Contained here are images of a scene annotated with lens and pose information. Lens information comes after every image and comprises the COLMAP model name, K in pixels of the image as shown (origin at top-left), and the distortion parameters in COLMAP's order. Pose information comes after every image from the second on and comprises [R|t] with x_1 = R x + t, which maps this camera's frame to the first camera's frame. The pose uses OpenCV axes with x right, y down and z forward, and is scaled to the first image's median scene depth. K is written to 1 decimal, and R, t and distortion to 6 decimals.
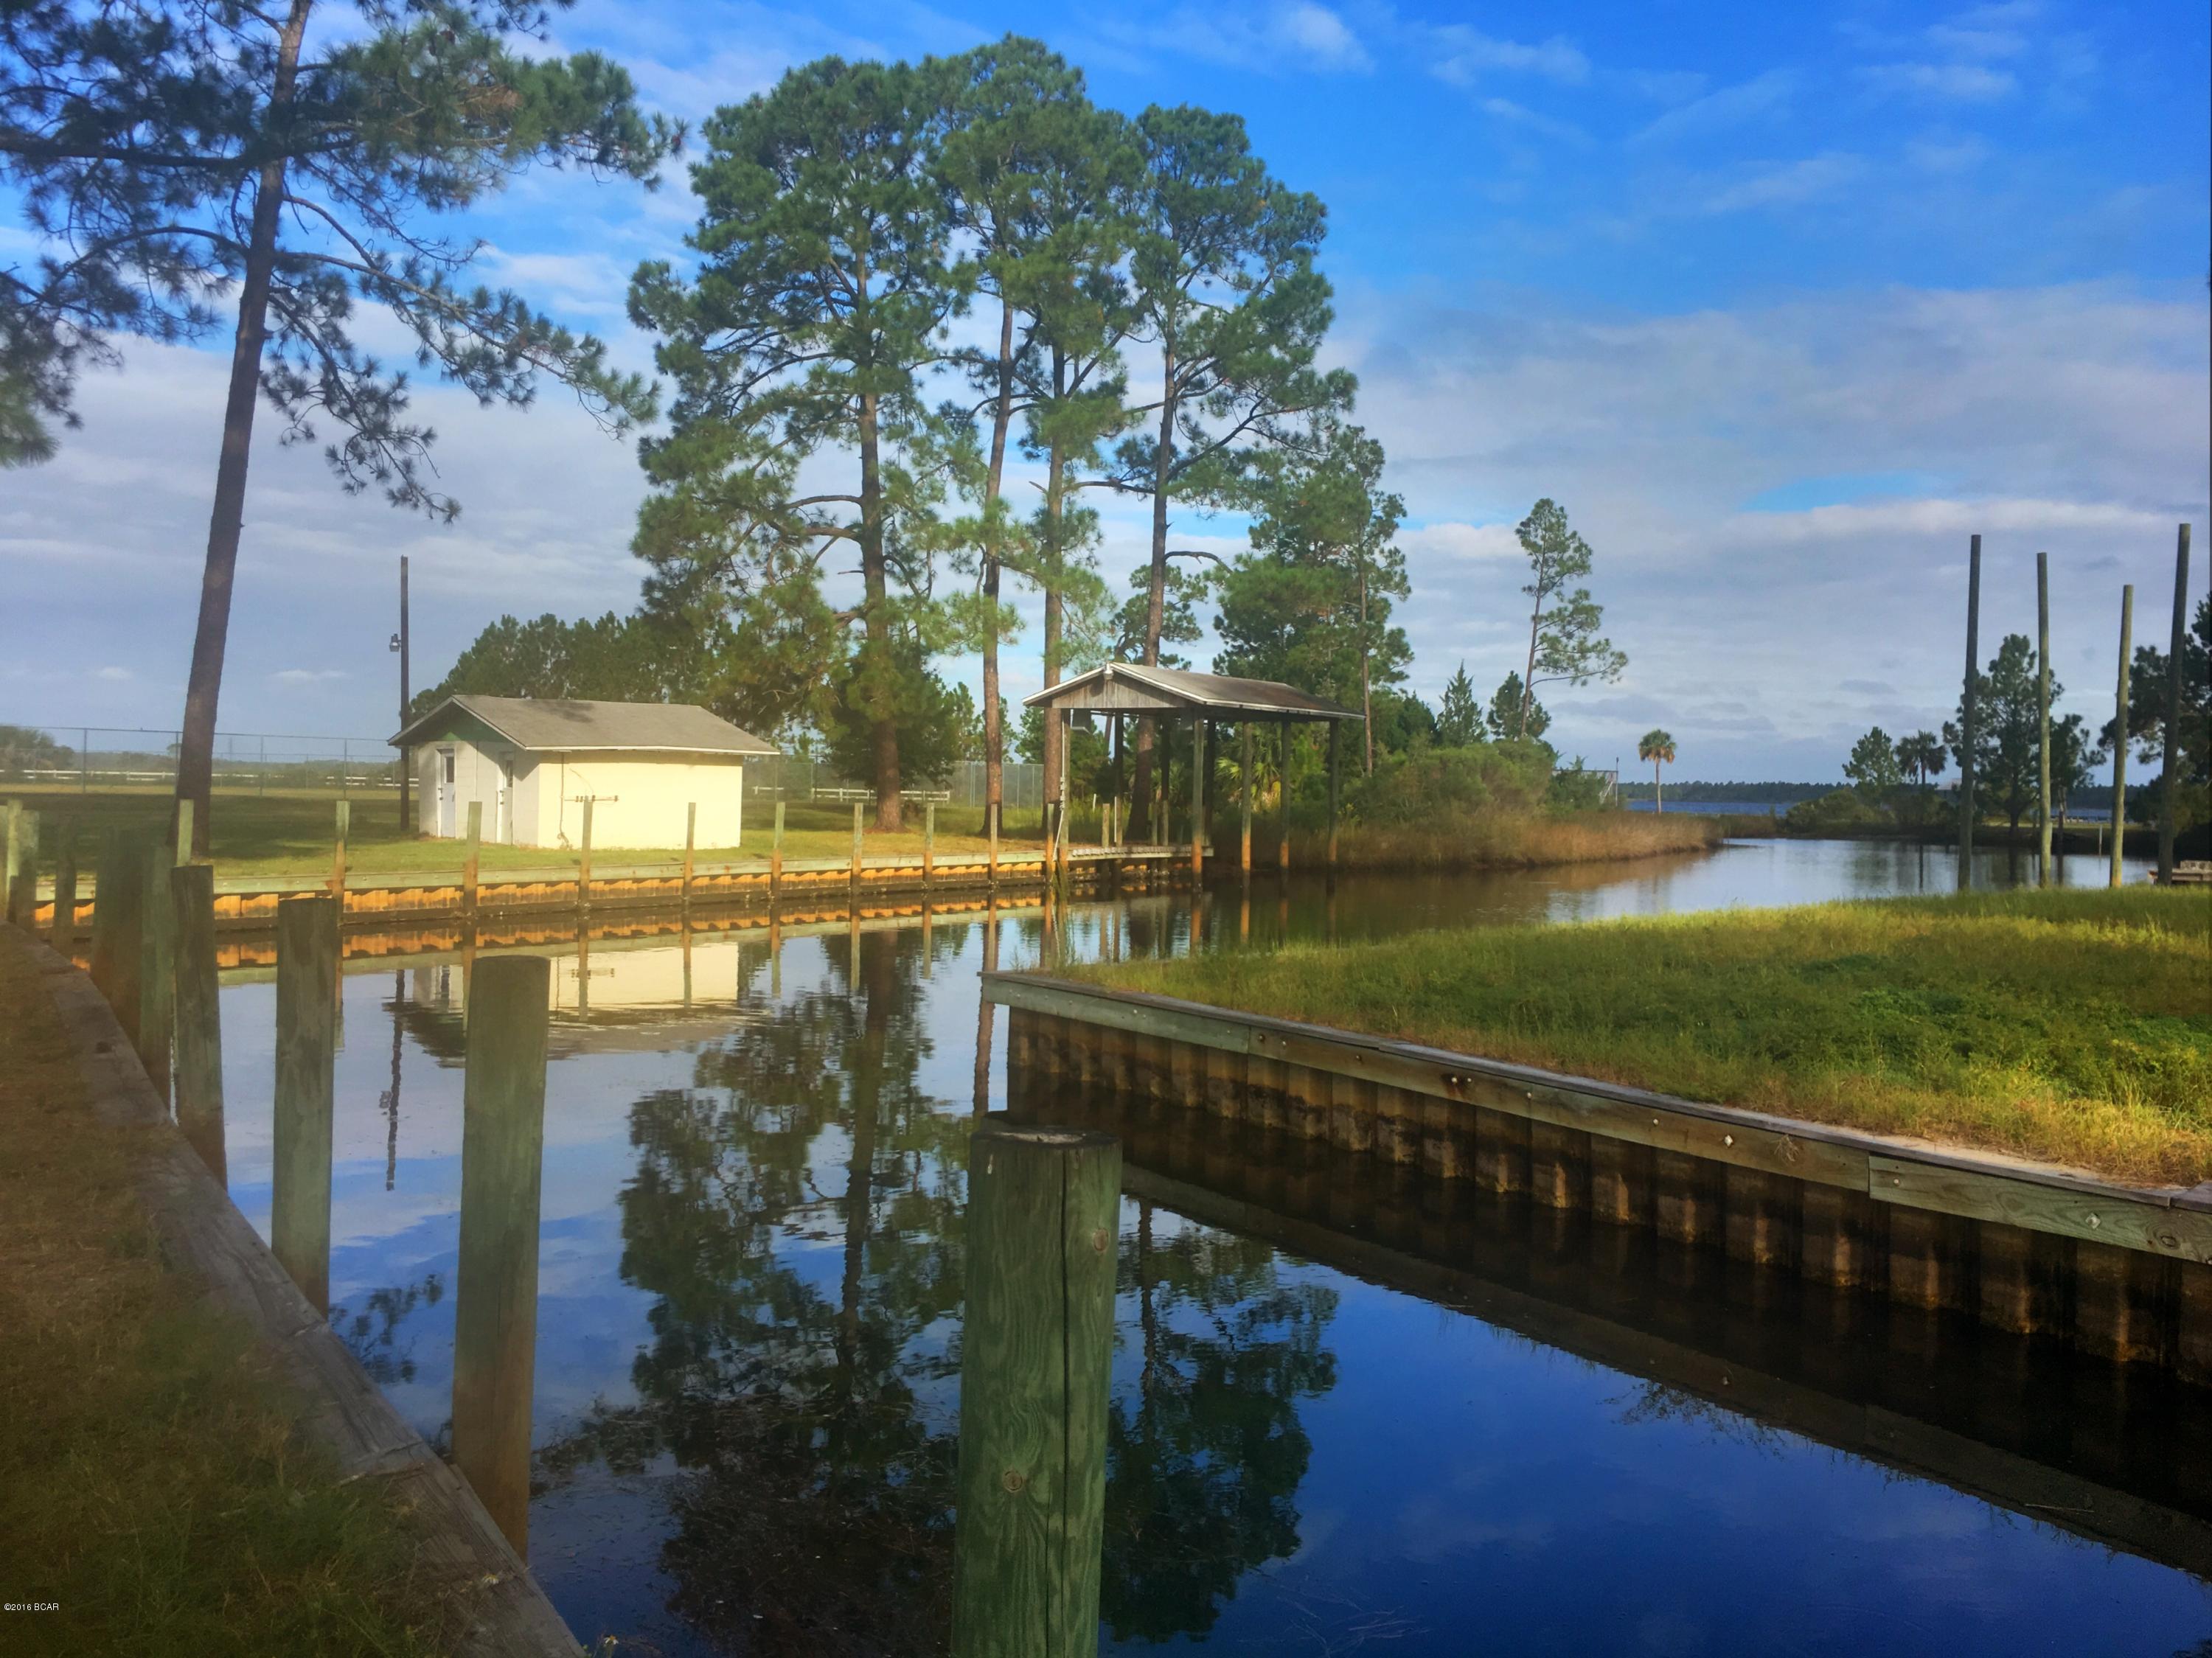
lens RADIAL K [[1833.1, 0, 1106.0], [0, 1833.1, 829.0], [0, 0, 1]] dist [0.151196, -0.462634]
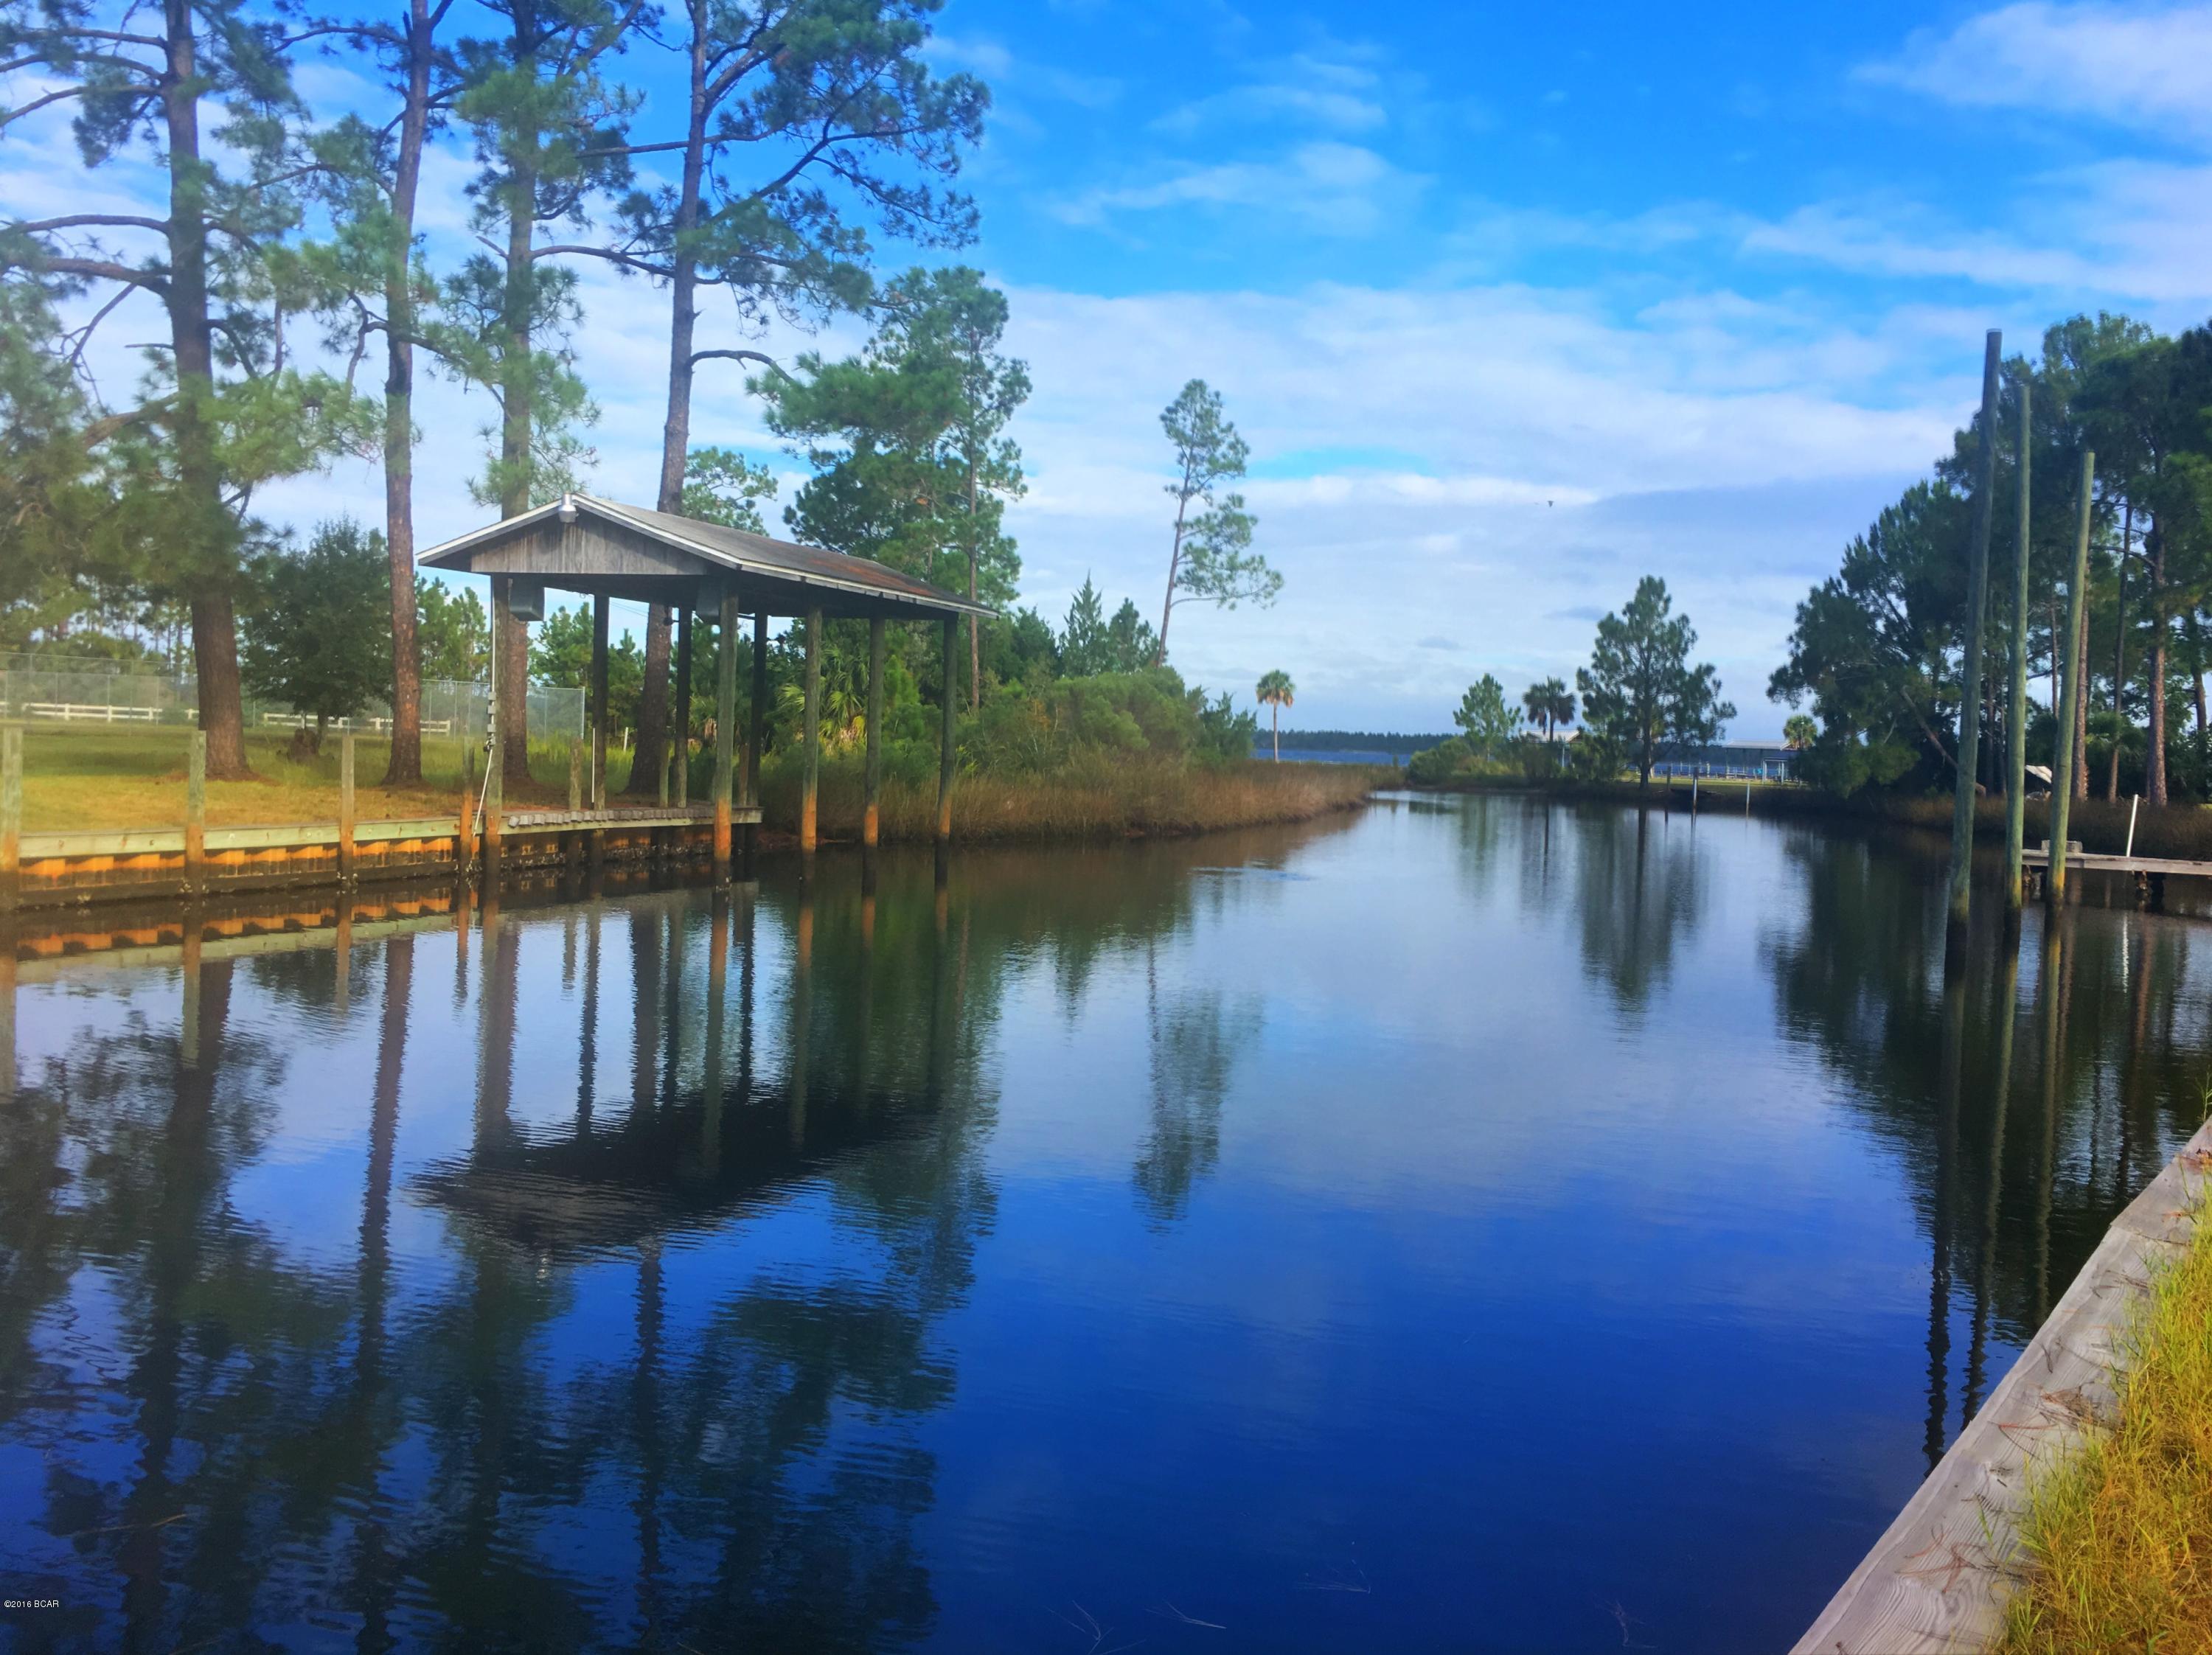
lens RADIAL K [[1873.4, 0, 1114.0], [0, 1873.4, 791.2], [0, 0, 1]] dist [0.073298, -0.097963]
pose [[0.973751, 0.011777, 0.227309, 0.026274], [-0.014364, 0.999849, 0.009730, -0.004301], [-0.227161, -0.012740, 0.973774, 0.292498]]
